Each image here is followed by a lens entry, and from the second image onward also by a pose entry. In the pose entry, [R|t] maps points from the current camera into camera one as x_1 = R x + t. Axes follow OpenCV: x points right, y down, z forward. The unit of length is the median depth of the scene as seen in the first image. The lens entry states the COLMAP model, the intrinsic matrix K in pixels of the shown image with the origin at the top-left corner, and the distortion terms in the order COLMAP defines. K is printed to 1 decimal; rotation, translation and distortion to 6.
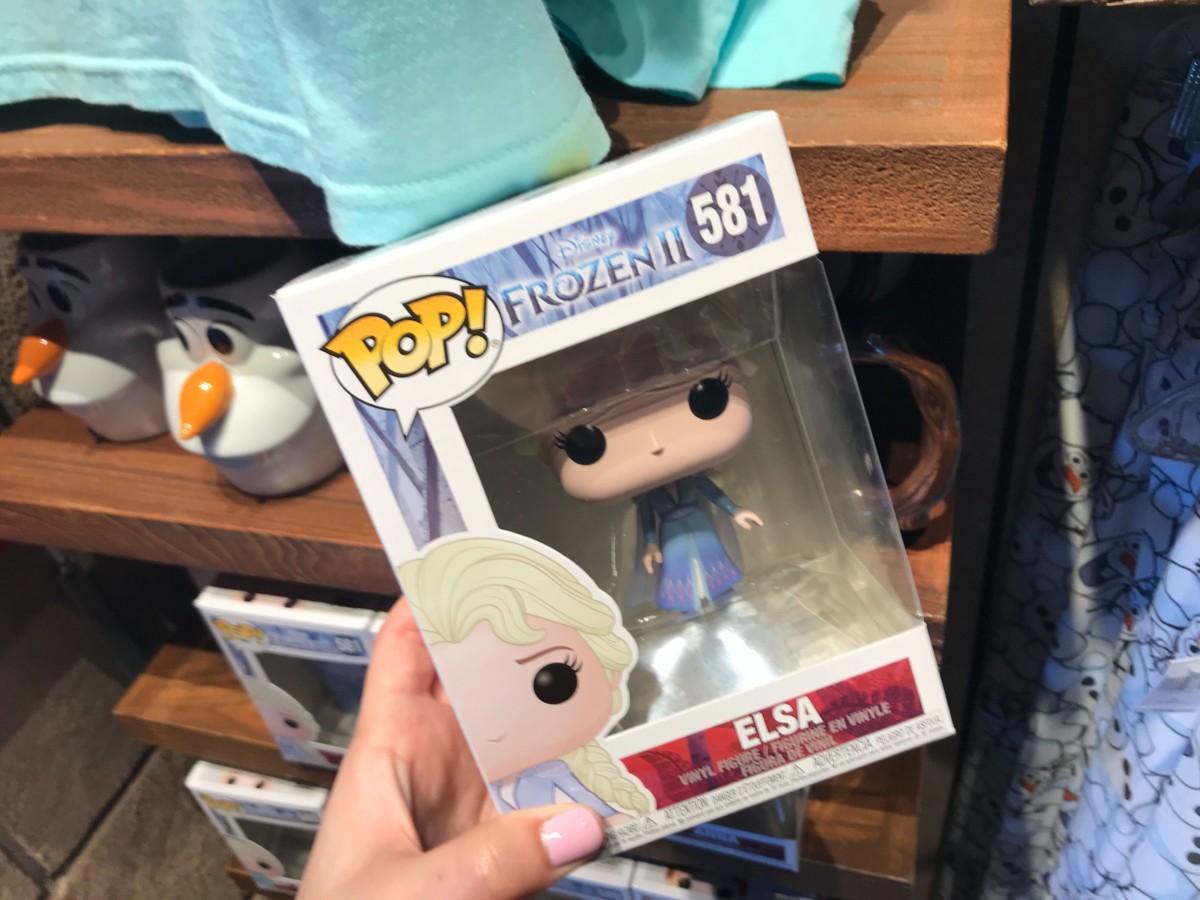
lens RADIAL K [[1015.9, 0, 597.0], [0, 1015.9, 445.0], [0, 0, 1]] dist [-0.009219, 0.006139]
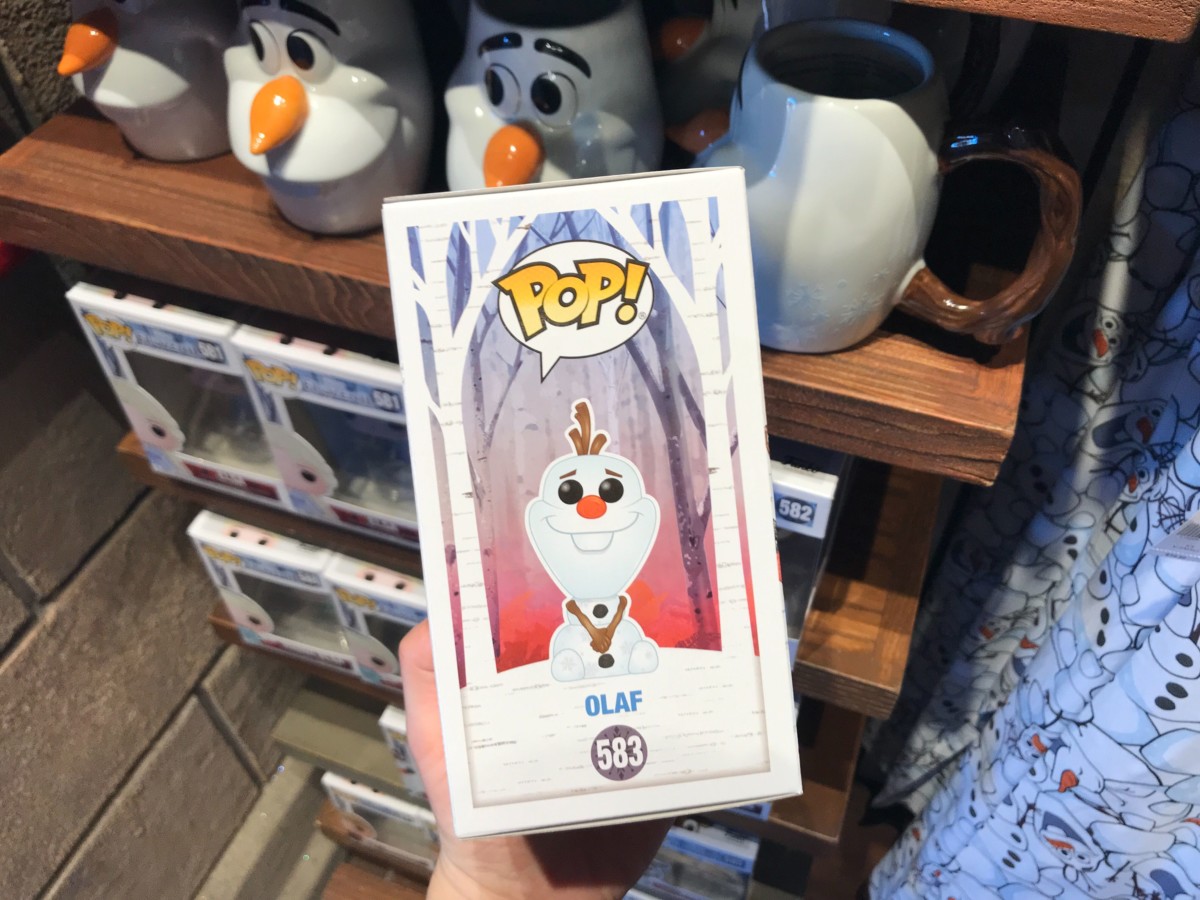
lens RADIAL K [[1014.9, 0, 597.0], [0, 1014.9, 448.9], [0, 0, 1]] dist [-0.008864, 0.018034]
pose [[0.990090, 0.127426, 0.059036, -0.091511], [-0.135204, 0.978570, 0.155307, 0.060768], [-0.037980, -0.161749, 0.986101, 0.009824]]
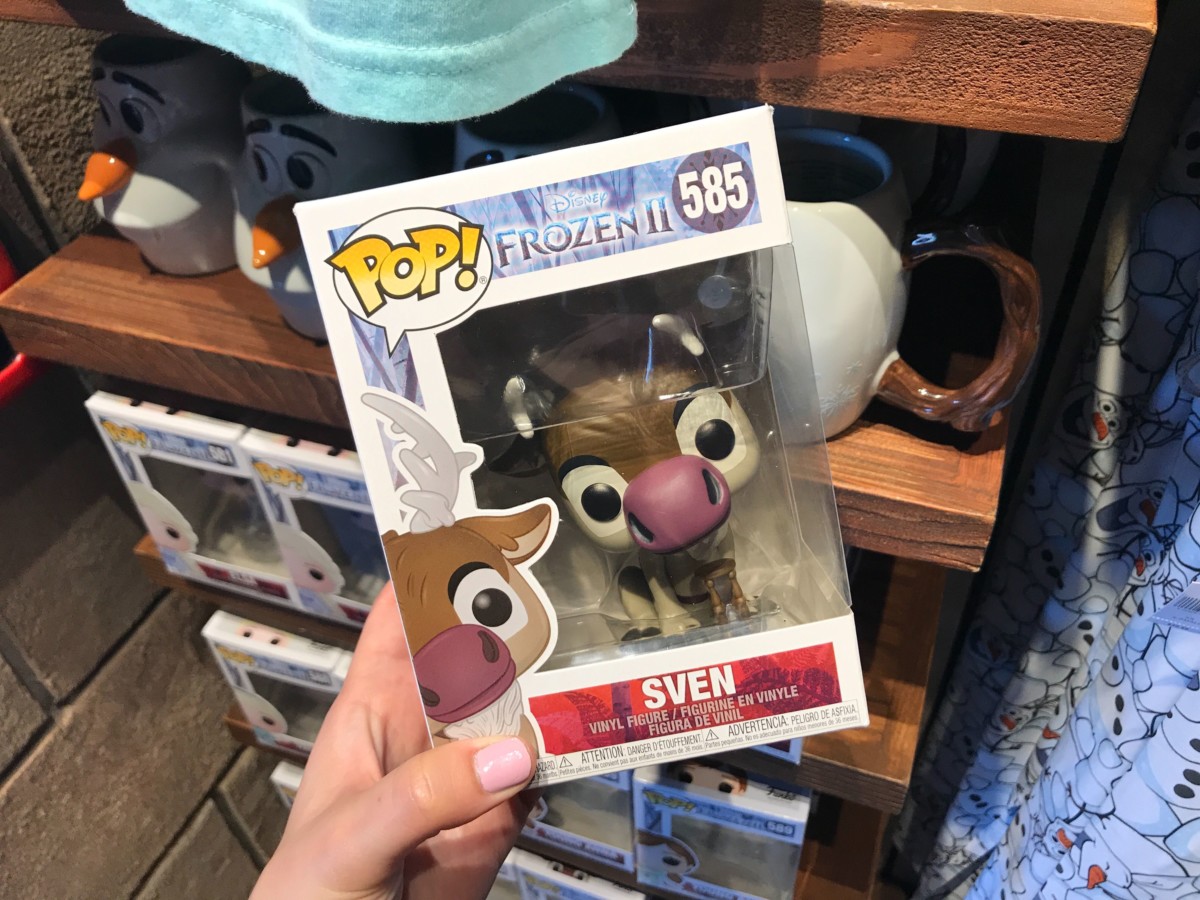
lens RADIAL K [[1011.5, 0, 599.4], [0, 1011.5, 446.3], [0, 0, 1]] dist [-0.010156, 0.018458]
pose [[0.993691, 0.110661, 0.018227, -0.057640], [-0.111621, 0.991638, 0.064768, 0.054759], [-0.010908, -0.066394, 0.997734, -0.006143]]
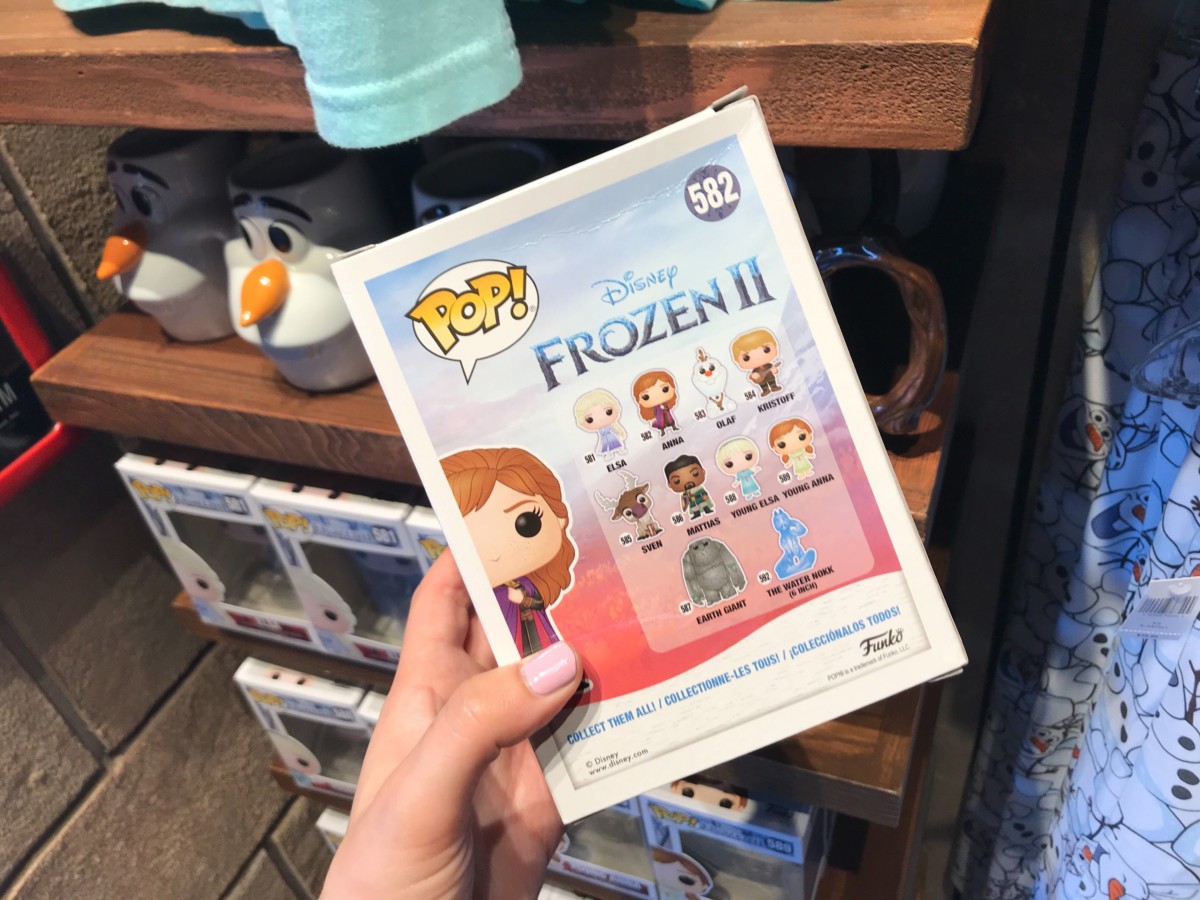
lens RADIAL K [[1010.5, 0, 600.7], [0, 1010.5, 445.5], [0, 0, 1]] dist [-0.004710, 0.005847]
pose [[0.996513, 0.055882, -0.061960, 0.045415], [-0.055477, 0.998426, 0.008234, 0.076820], [0.062323, -0.004768, 0.998045, -0.059625]]
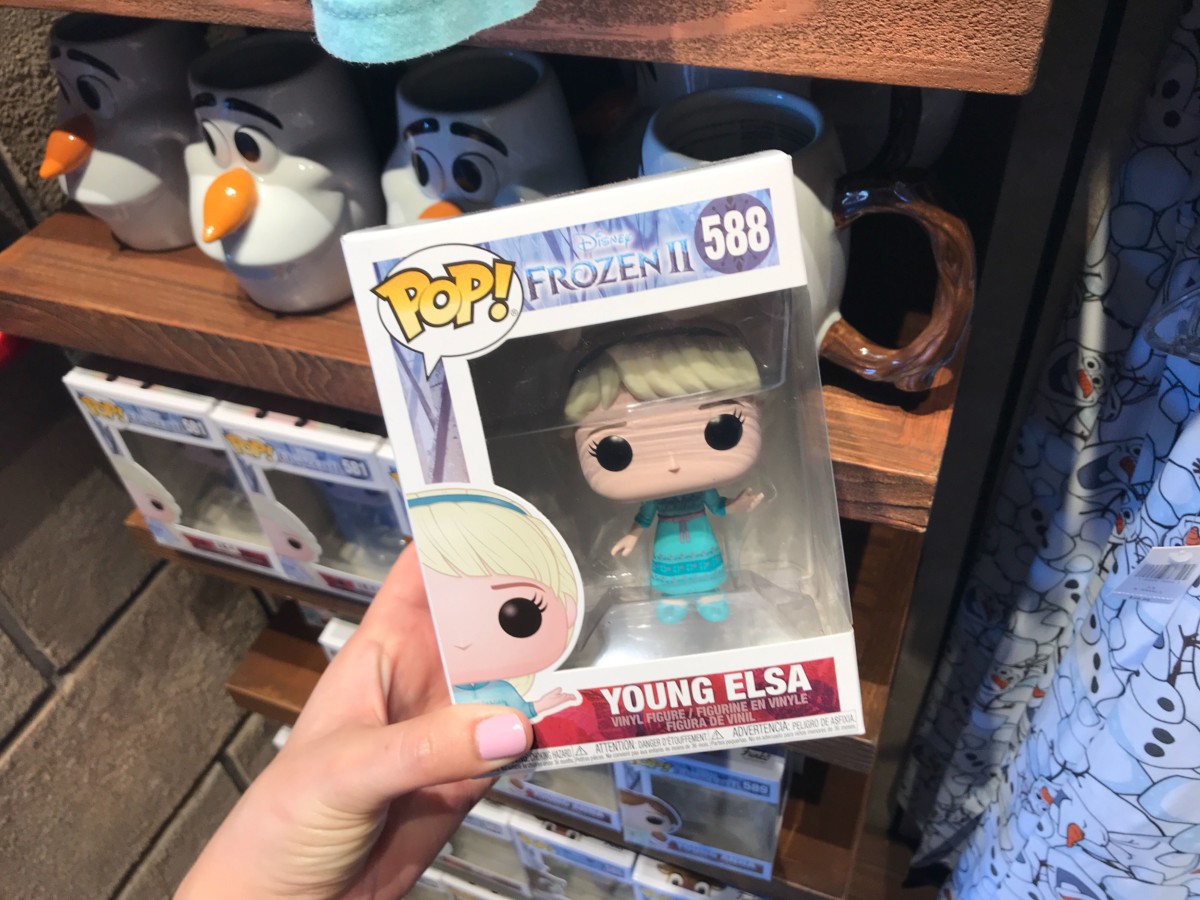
lens RADIAL K [[1008.8, 0, 598.5], [0, 1008.8, 444.8], [0, 0, 1]] dist [-0.004190, 0.007999]
pose [[0.995529, 0.093909, -0.010153, 0.008807], [-0.092424, 0.990646, 0.100394, 0.047517], [0.019486, -0.099007, 0.994896, -0.007932]]
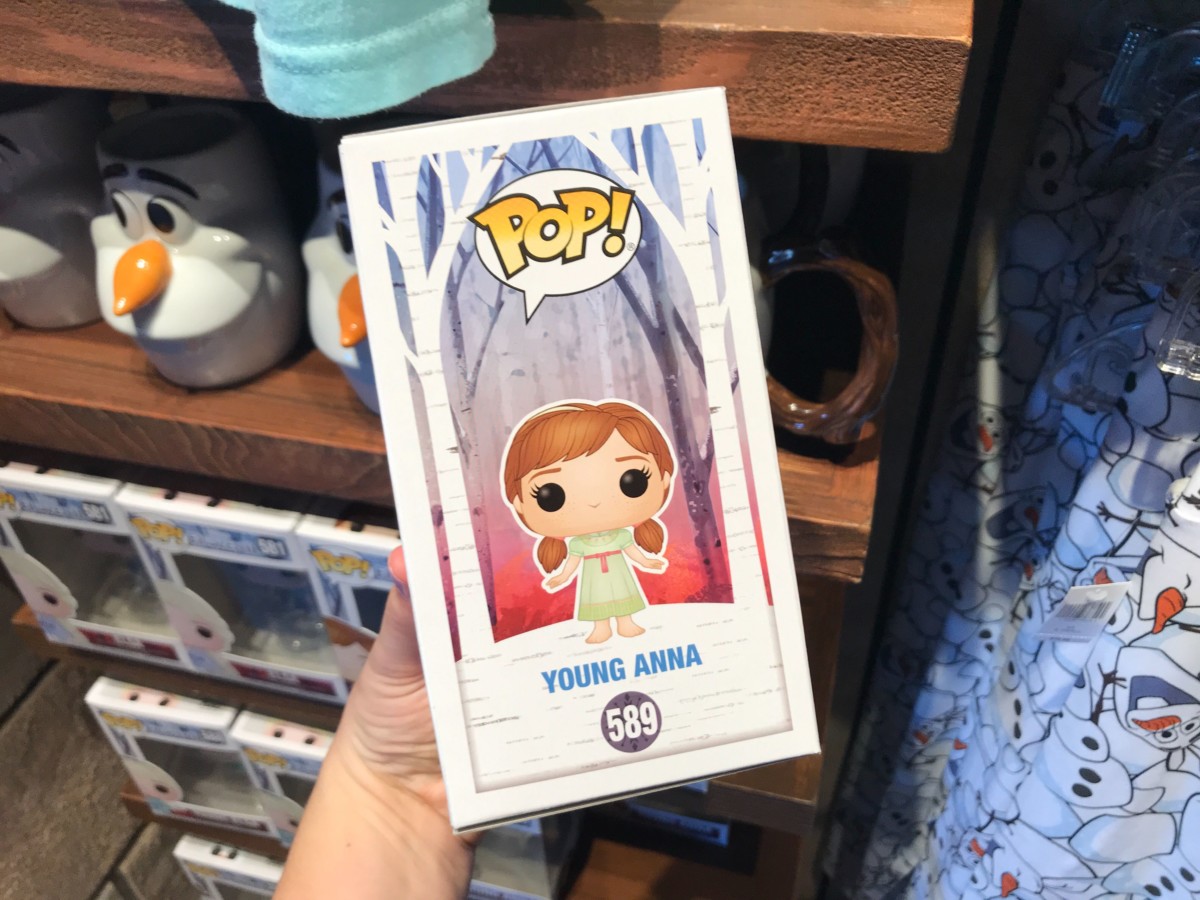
lens RADIAL K [[1021.4, 0, 597.2], [0, 1021.4, 448.5], [0, 0, 1]] dist [-0.049136, 0.094275]
pose [[0.994367, 0.059551, 0.087684, -0.022763], [-0.061129, 0.998011, 0.015423, 0.065121], [-0.086591, -0.020696, 0.996029, -0.007706]]
